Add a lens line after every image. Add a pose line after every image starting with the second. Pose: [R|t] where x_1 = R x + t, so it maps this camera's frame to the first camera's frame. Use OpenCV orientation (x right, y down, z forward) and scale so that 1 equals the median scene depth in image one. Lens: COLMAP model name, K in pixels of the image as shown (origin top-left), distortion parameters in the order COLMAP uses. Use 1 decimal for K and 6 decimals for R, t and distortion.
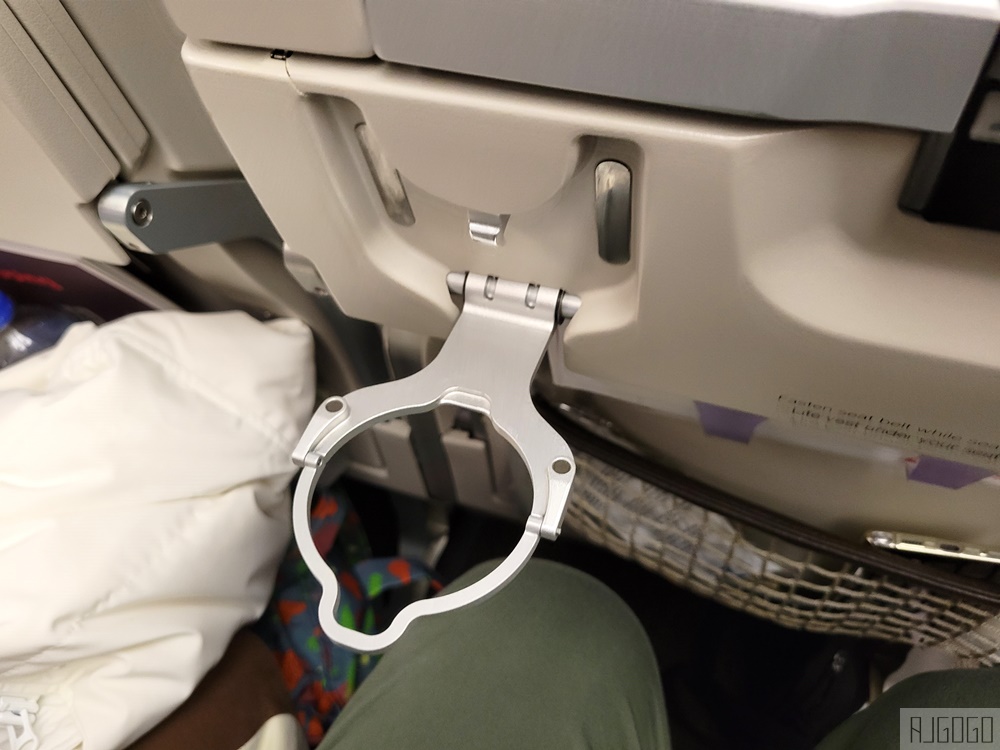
lens RADIAL K [[769.6, 0, 505.7], [0, 769.6, 377.3], [0, 0, 1]] dist [0.012802, -0.004407]
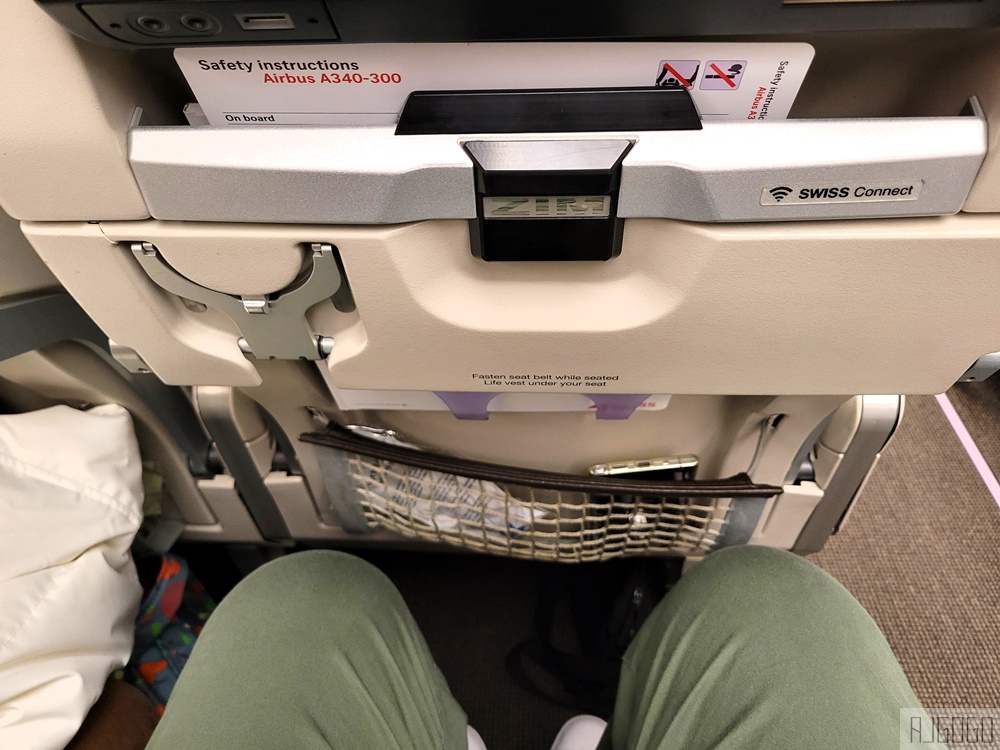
lens RADIAL K [[769.6, 0, 502.9], [0, 769.6, 364.6], [0, 0, 1]] dist [0.012802, -0.004407]
pose [[0.954382, -0.191331, 0.229231, 0.039026], [0.206902, 0.977293, -0.045706, 0.048523], [-0.215281, 0.091050, 0.972298, -0.295958]]
